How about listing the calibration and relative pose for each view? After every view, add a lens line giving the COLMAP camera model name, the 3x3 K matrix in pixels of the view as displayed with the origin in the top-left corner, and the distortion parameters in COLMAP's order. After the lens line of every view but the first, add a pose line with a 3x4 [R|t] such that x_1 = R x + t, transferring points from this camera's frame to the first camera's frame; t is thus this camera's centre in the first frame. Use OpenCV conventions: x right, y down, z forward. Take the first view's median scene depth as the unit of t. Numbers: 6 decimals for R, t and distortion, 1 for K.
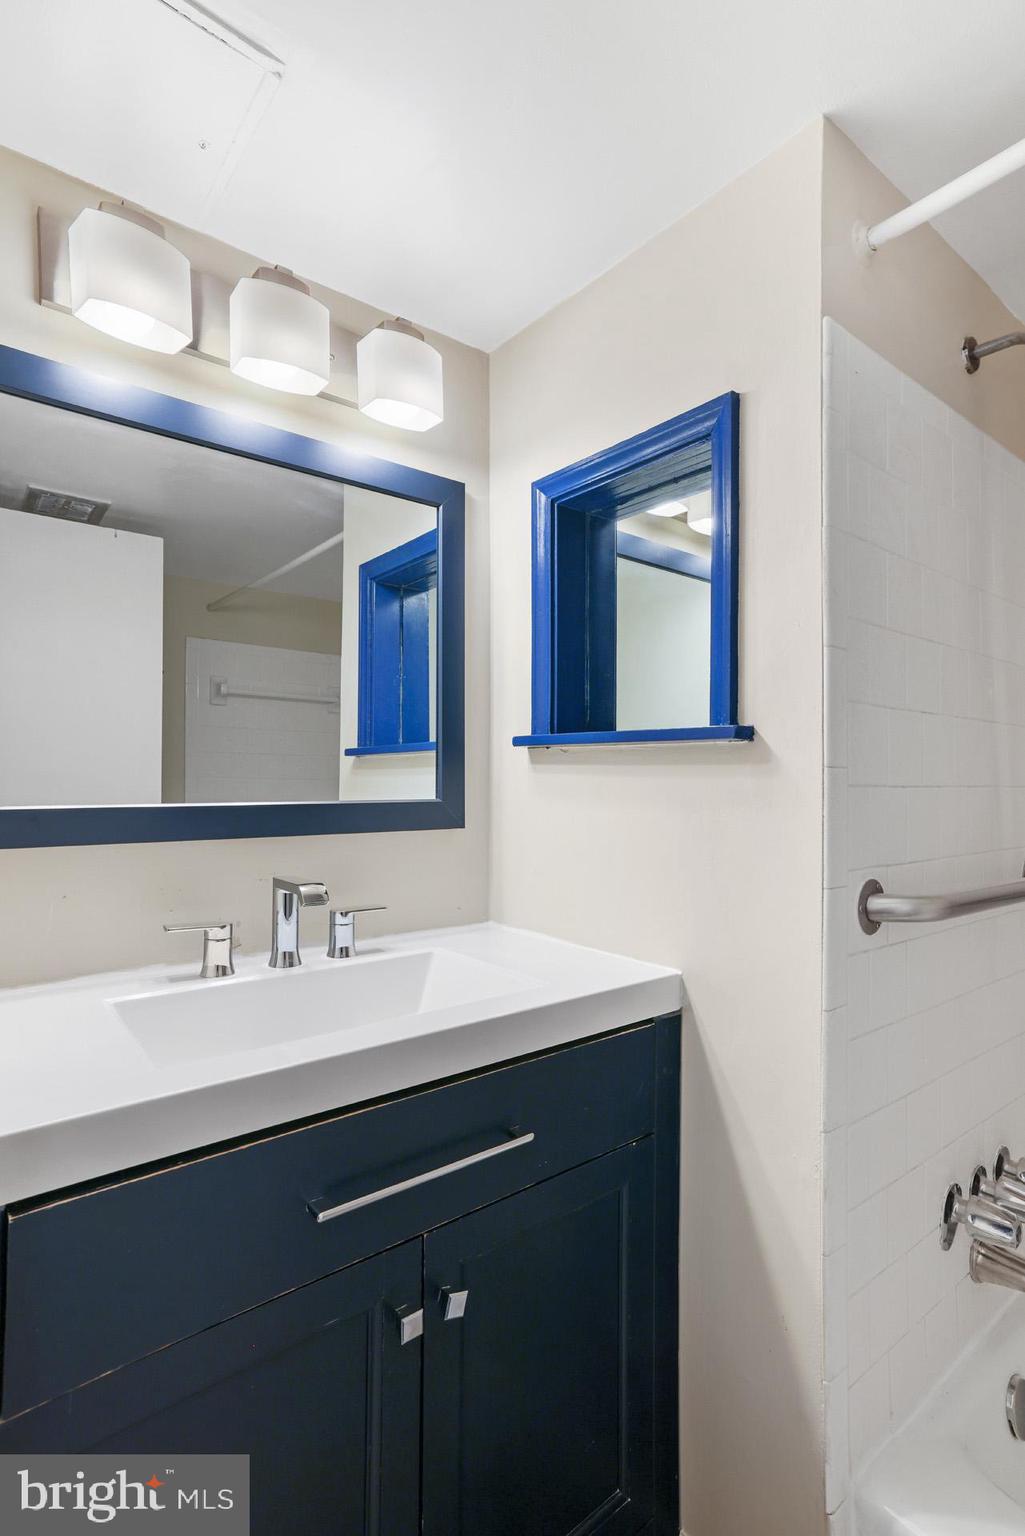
lens RADIAL K [[757.6, 0, 512.5], [0, 757.6, 768.0], [0, 0, 1]] dist [-0.001643, 0.019683]
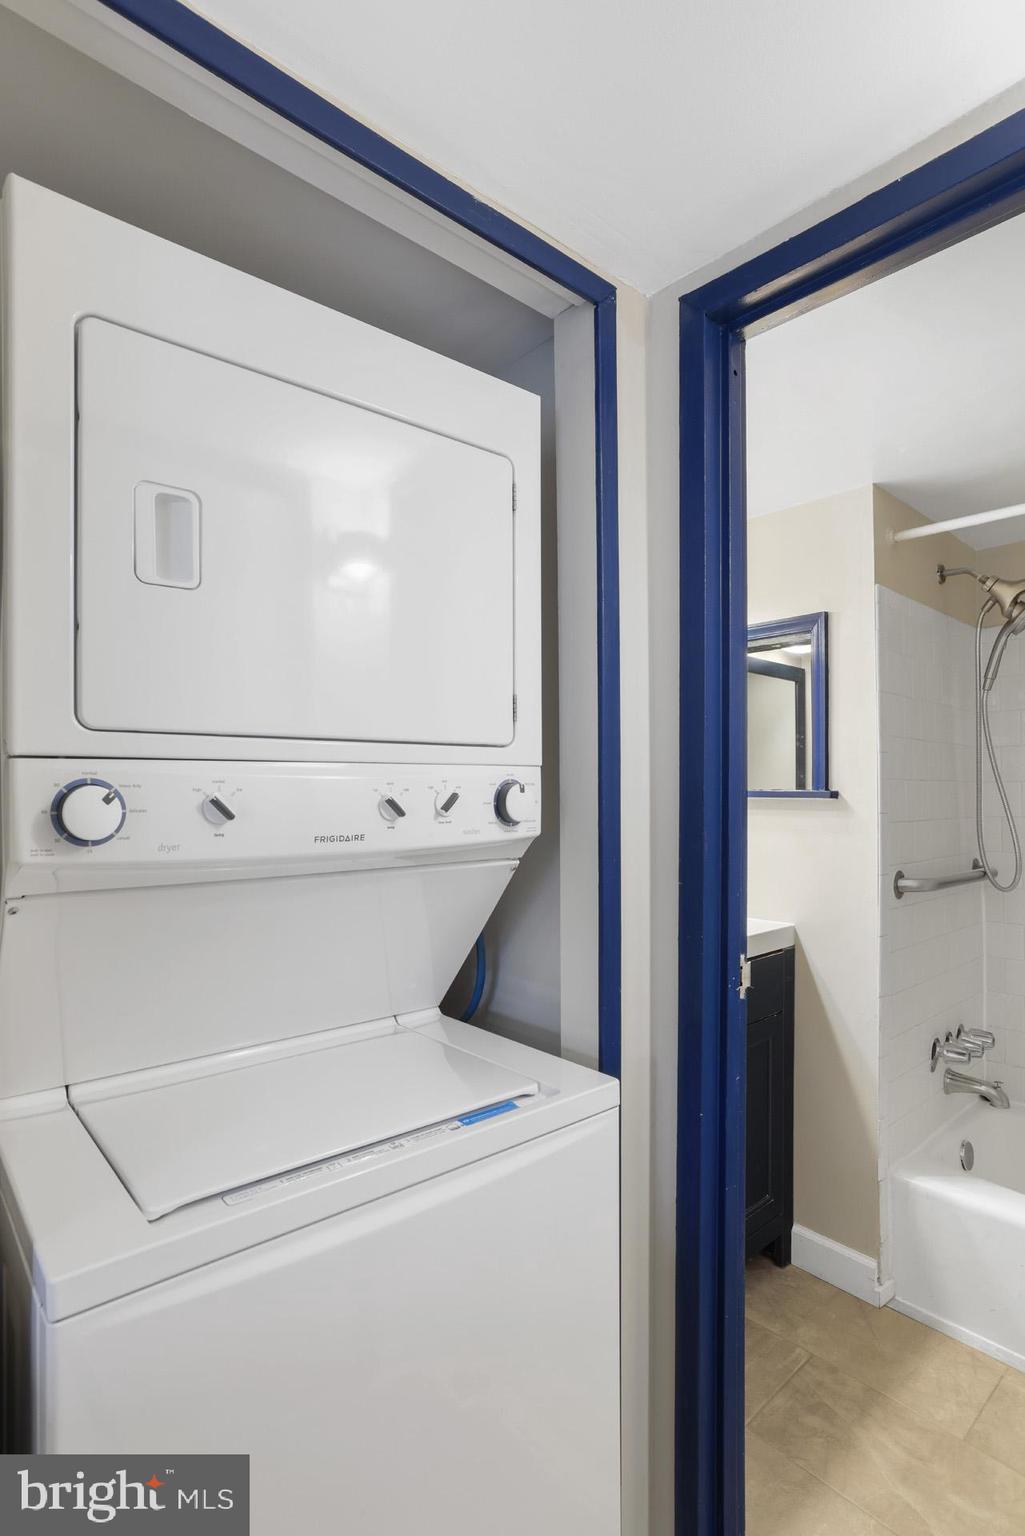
lens RADIAL K [[778.2, 0, 514.3], [0, 778.2, 790.0], [0, 0, 1]] dist [-0.001457, -0.000219]
pose [[0.997316, -0.010854, 0.072413, -0.558918], [0.010191, 0.999903, 0.009517, -0.074913], [-0.072510, -0.008753, 0.997329, -0.780582]]
